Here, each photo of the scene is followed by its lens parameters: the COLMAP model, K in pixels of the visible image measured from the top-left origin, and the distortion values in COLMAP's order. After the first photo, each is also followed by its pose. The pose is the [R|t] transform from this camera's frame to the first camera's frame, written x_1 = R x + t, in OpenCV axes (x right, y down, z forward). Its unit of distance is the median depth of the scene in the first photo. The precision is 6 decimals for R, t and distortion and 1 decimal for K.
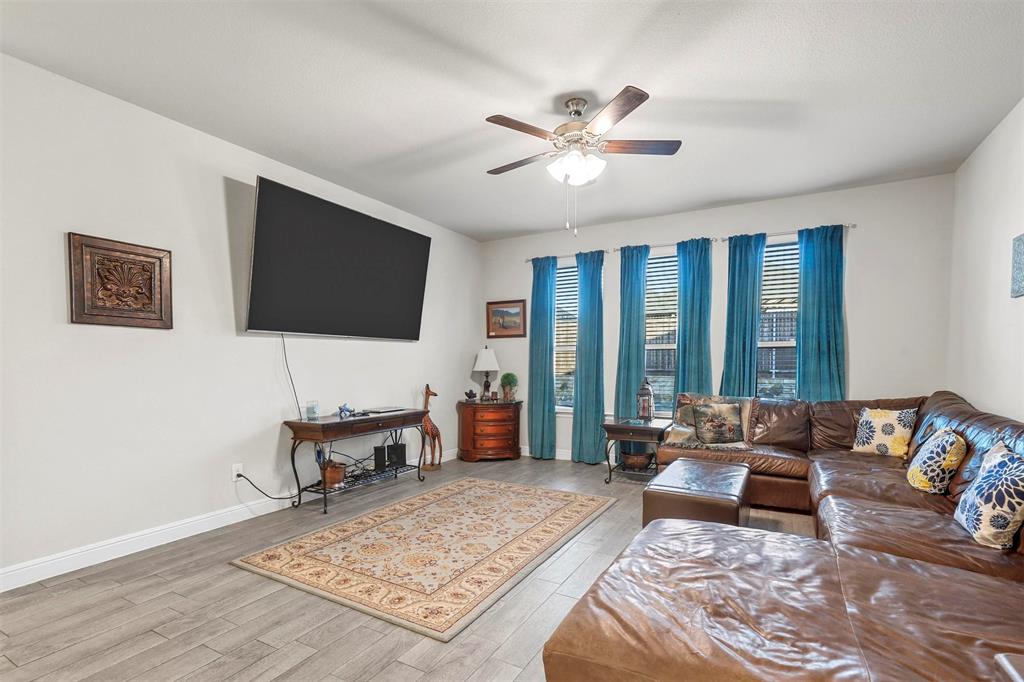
lens RADIAL K [[466.8, 0, 517.8], [0, 466.8, 395.8], [0, 0, 1]] dist [-0.000599, -0.000068]
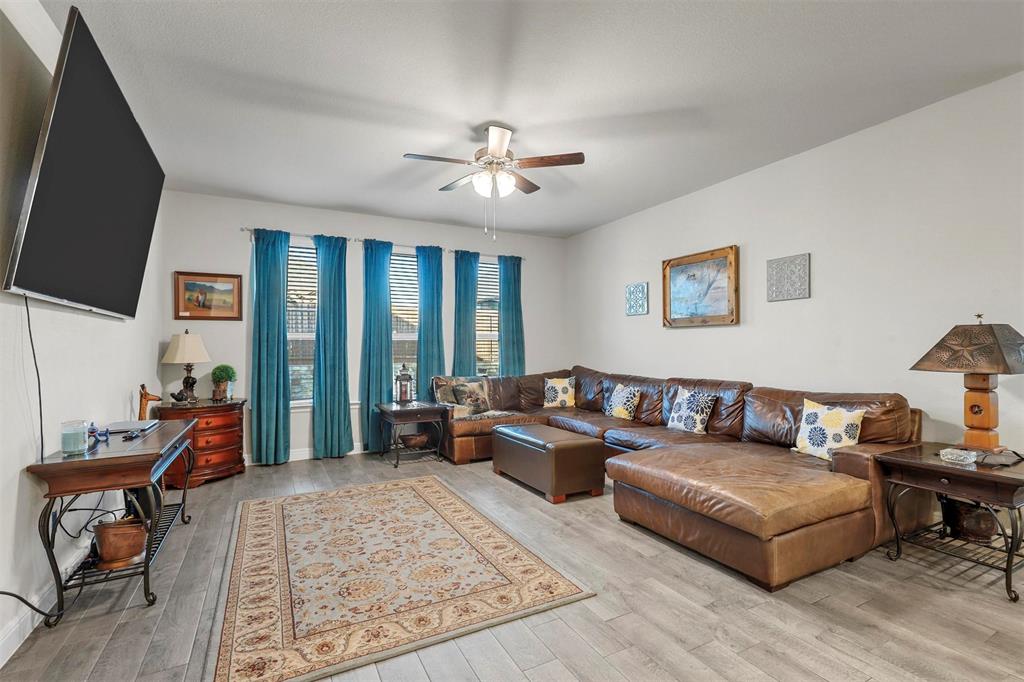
lens RADIAL K [[466.8, 0, 506.4], [0, 466.8, 350.3], [0, 0, 1]] dist [-0.000599, -0.000068]
pose [[0.557268, -0.006822, 0.830305, -0.512034], [0.066292, 0.997140, -0.036300, -0.016502], [-0.827682, 0.075272, 0.556126, 0.208757]]
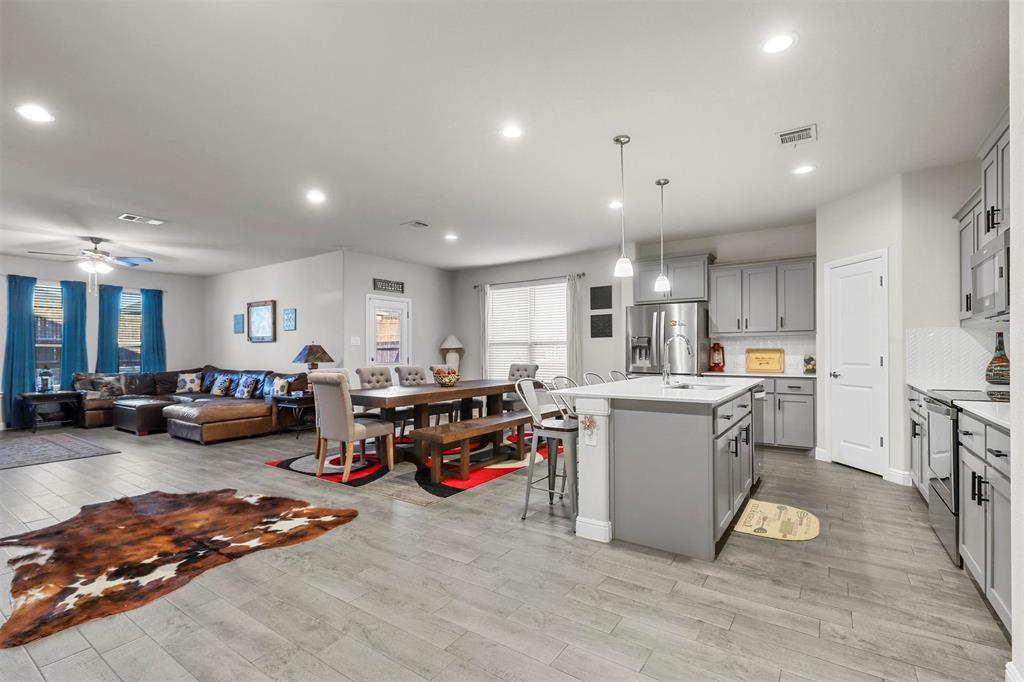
lens RADIAL K [[466.8, 0, 509.0], [0, 466.8, 350.1], [0, 0, 1]] dist [-0.000599, -0.000068]
pose [[0.099556, 0.002926, 0.995028, -1.155643], [0.076289, 0.997030, -0.010565, 0.048727], [-0.992103, 0.076961, 0.099037, -0.704629]]
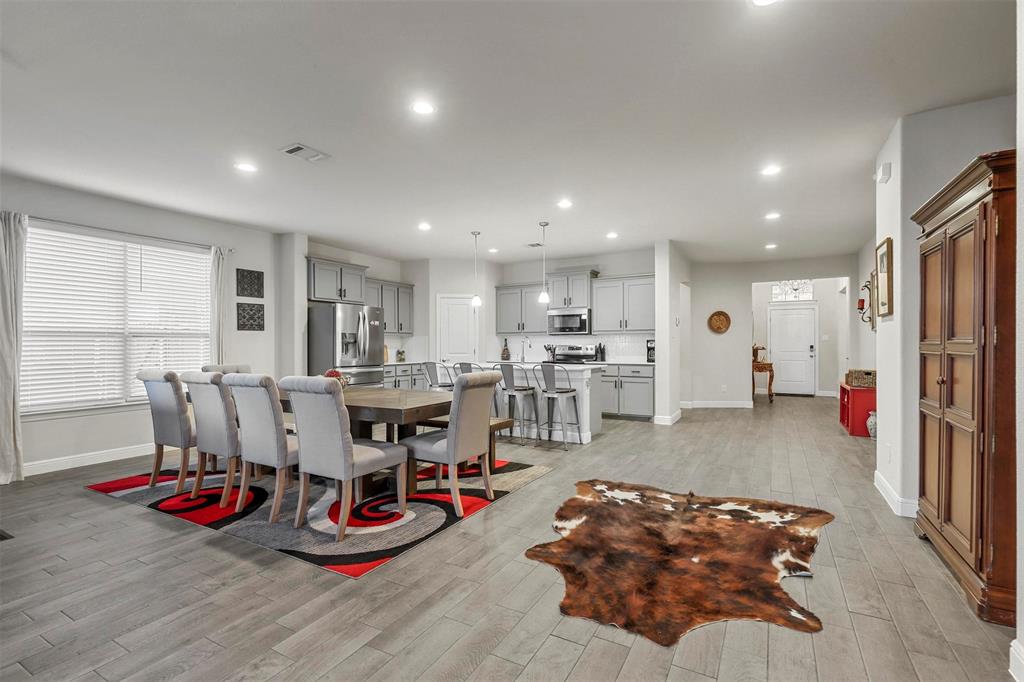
lens RADIAL K [[466.8, 0, 517.2], [0, 466.8, 345.9], [0, 0, 1]] dist [-0.000599, -0.000068]
pose [[-0.999981, 0.003605, -0.005018, -0.329018], [0.003229, 0.997318, 0.073121, -0.036438], [0.005268, 0.073103, -0.997310, 0.463344]]
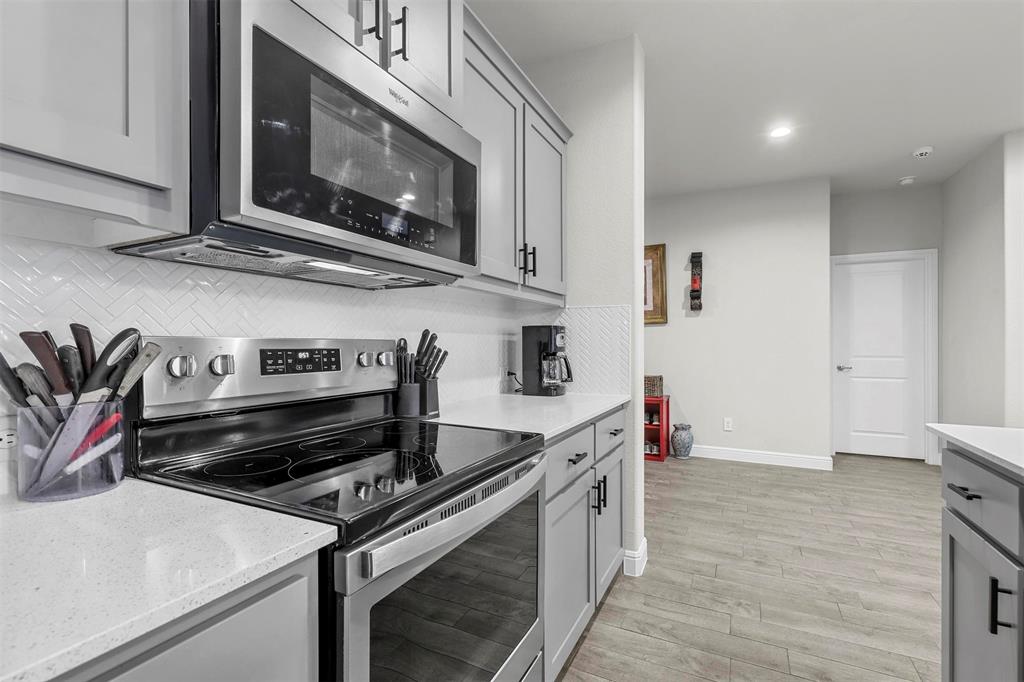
lens RADIAL K [[466.8, 0, 512.6], [0, 466.8, 344.4], [0, 0, 1]] dist [-0.000599, -0.000068]
pose [[0.043904, 0.002992, -0.999031, -0.281917], [-0.074766, 0.997201, -0.000299, 0.084916], [0.996234, 0.074707, 0.044005, -1.191034]]
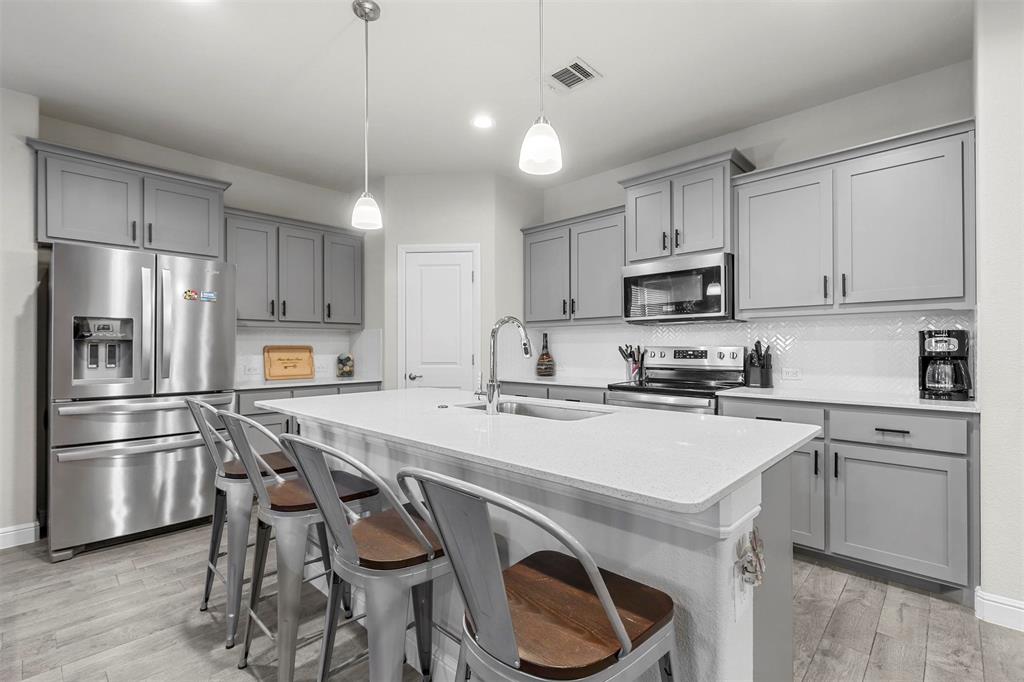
lens RADIAL K [[466.8, 0, 510.8], [0, 466.8, 345.0], [0, 0, 1]] dist [-0.000599, -0.000068]
pose [[-0.966837, 0.004530, 0.255352, -0.468496], [0.022283, 0.997526, 0.066673, 0.031762], [-0.254419, 0.070151, -0.964546, -0.504090]]
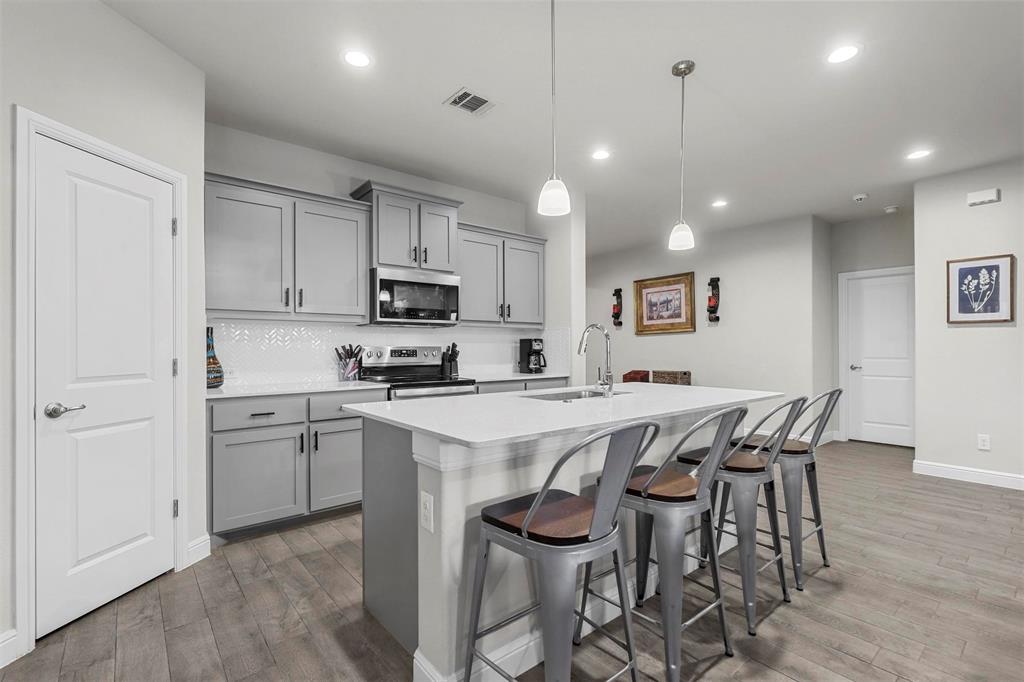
lens RADIAL K [[466.8, 0, 512.6], [0, 466.8, 341.5], [0, 0, 1]] dist [-0.000599, -0.000068]
pose [[-0.359826, -0.009944, -0.932966, 0.182719], [-0.066881, 0.997646, 0.015162, 0.054477], [0.930619, 0.067853, -0.359644, -0.799596]]
